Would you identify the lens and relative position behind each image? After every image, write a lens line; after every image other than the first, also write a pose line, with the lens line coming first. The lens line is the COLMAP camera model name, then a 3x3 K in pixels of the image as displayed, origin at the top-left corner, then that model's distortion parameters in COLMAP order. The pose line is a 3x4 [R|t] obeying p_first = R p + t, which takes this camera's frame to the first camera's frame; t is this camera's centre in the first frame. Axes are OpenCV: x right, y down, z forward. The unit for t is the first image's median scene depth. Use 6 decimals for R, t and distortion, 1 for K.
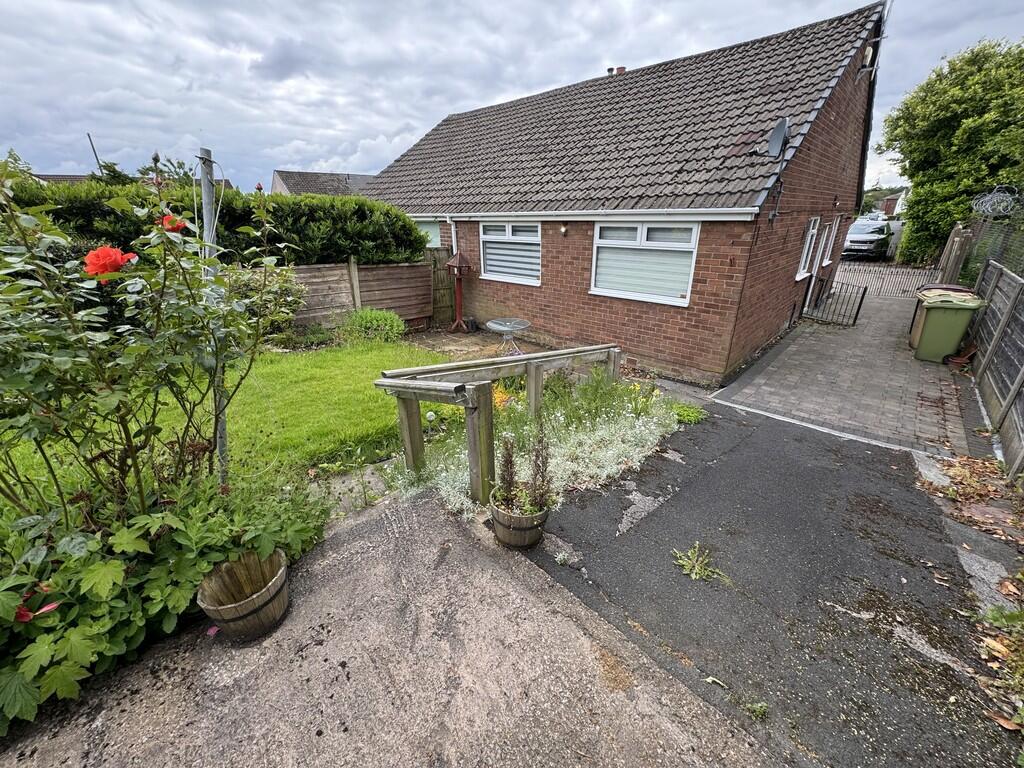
lens RADIAL K [[406.0, 0, 515.1], [0, 406.0, 387.1], [0, 0, 1]] dist [0.002306, -0.000343]
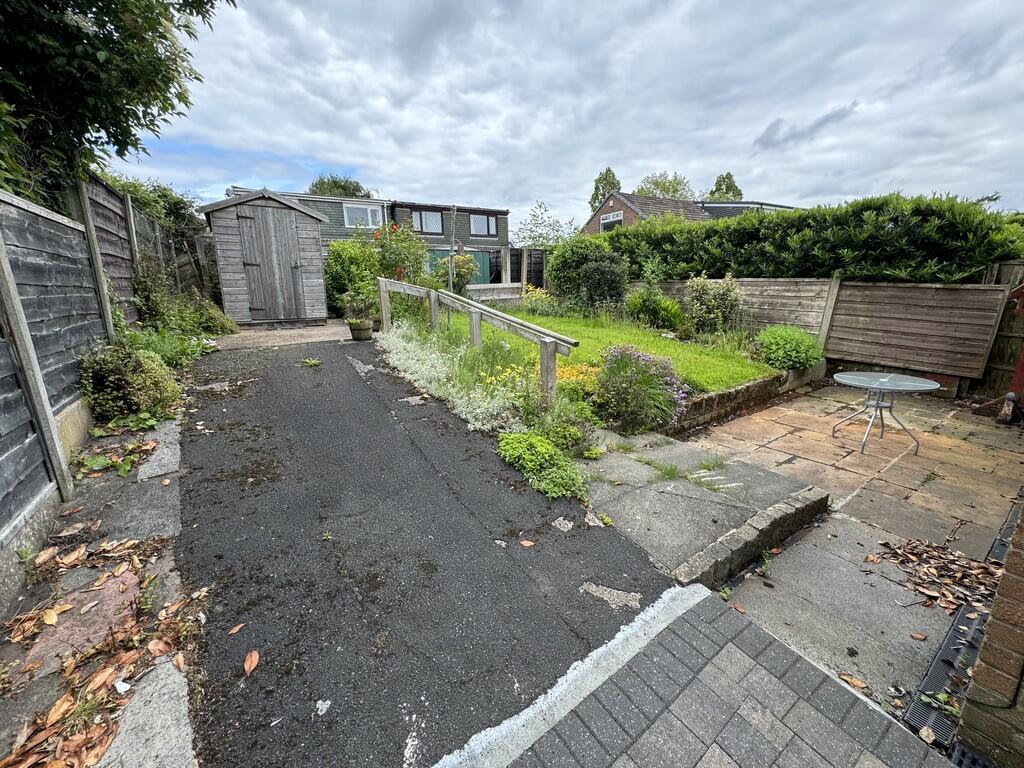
lens RADIAL K [[406.0, 0, 514.0], [0, 406.0, 380.4], [0, 0, 1]] dist [0.002306, -0.000343]
pose [[-0.212103, 0.237677, -0.947904, 0.599763], [-0.363242, 0.881303, 0.302257, -0.136828], [0.907231, 0.408428, -0.100593, 0.585607]]
